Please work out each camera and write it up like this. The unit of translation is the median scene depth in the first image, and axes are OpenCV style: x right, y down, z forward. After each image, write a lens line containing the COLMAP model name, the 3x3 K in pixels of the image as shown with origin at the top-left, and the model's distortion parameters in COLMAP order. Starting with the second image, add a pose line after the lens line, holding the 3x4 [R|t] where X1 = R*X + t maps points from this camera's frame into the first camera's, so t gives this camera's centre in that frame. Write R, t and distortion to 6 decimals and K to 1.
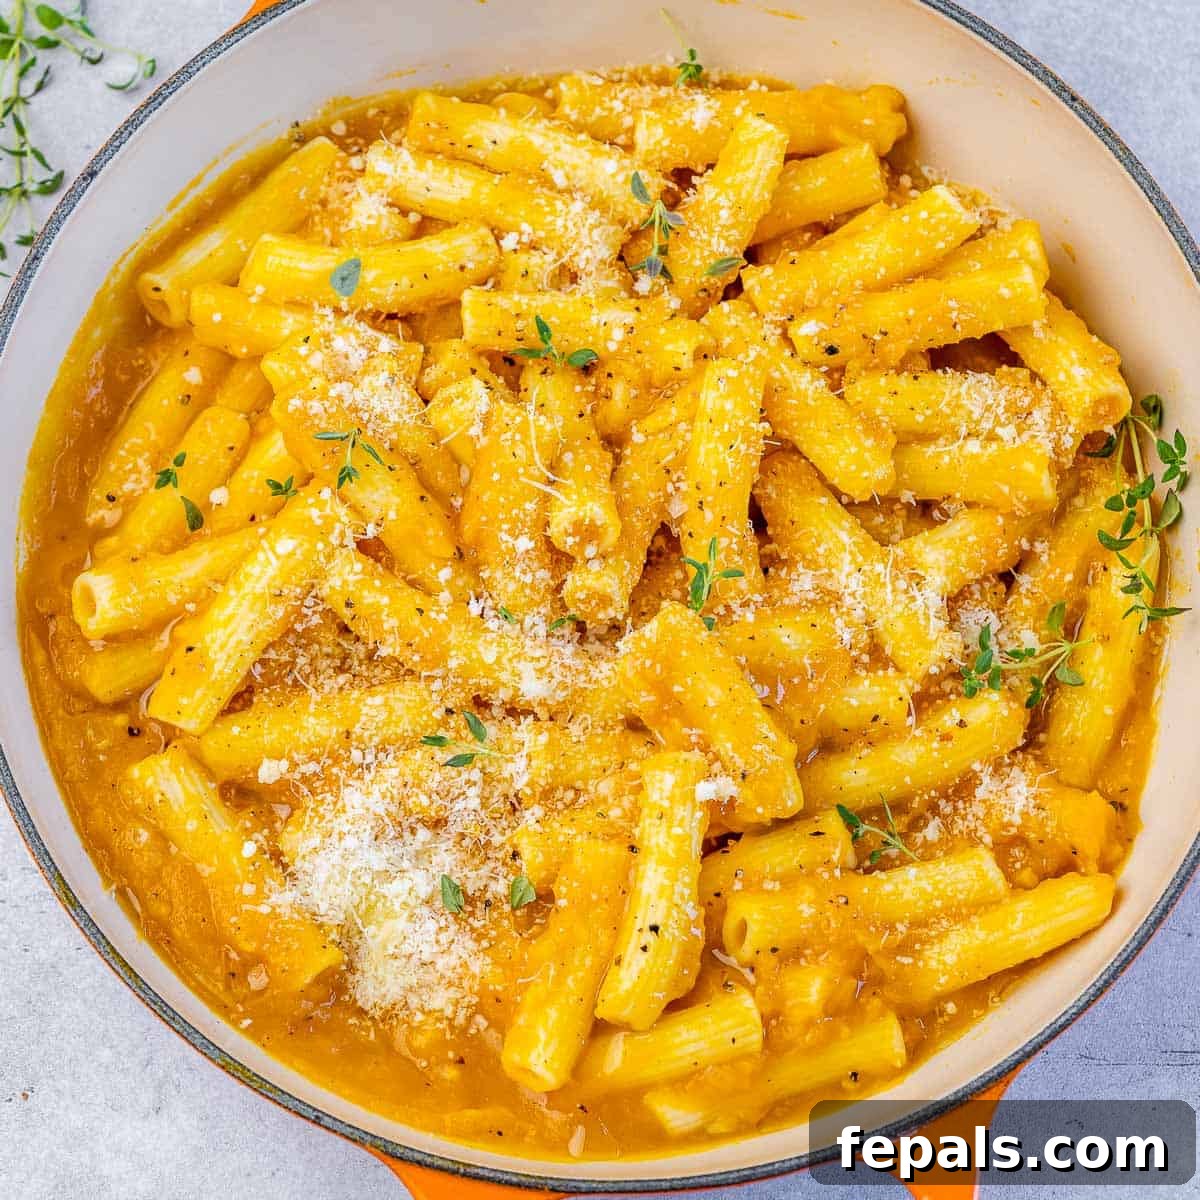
lens RADIAL K [[5204.0, 0, 599.7], [0, 5204.0, 503.9], [0, 0, 1]] dist [0.092946, 0.528538]
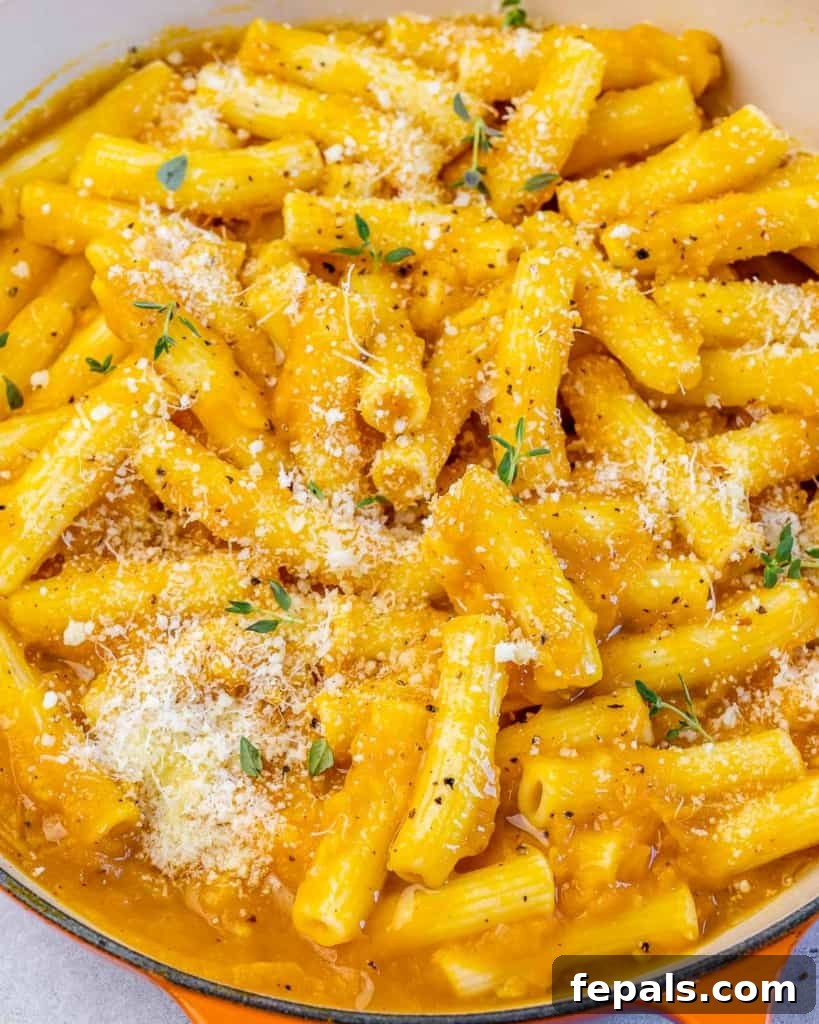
lens RADIAL K [[4273.7, 0, 445.0], [0, 4273.7, 512.6], [0, 0, 1]] dist [0.010927, 4.473639]
pose [[0.999470, 0.030777, -0.010650, 0.016428], [-0.031993, 0.989007, -0.144369, 0.145422], [0.006090, 0.144634, 0.989467, 0.175759]]
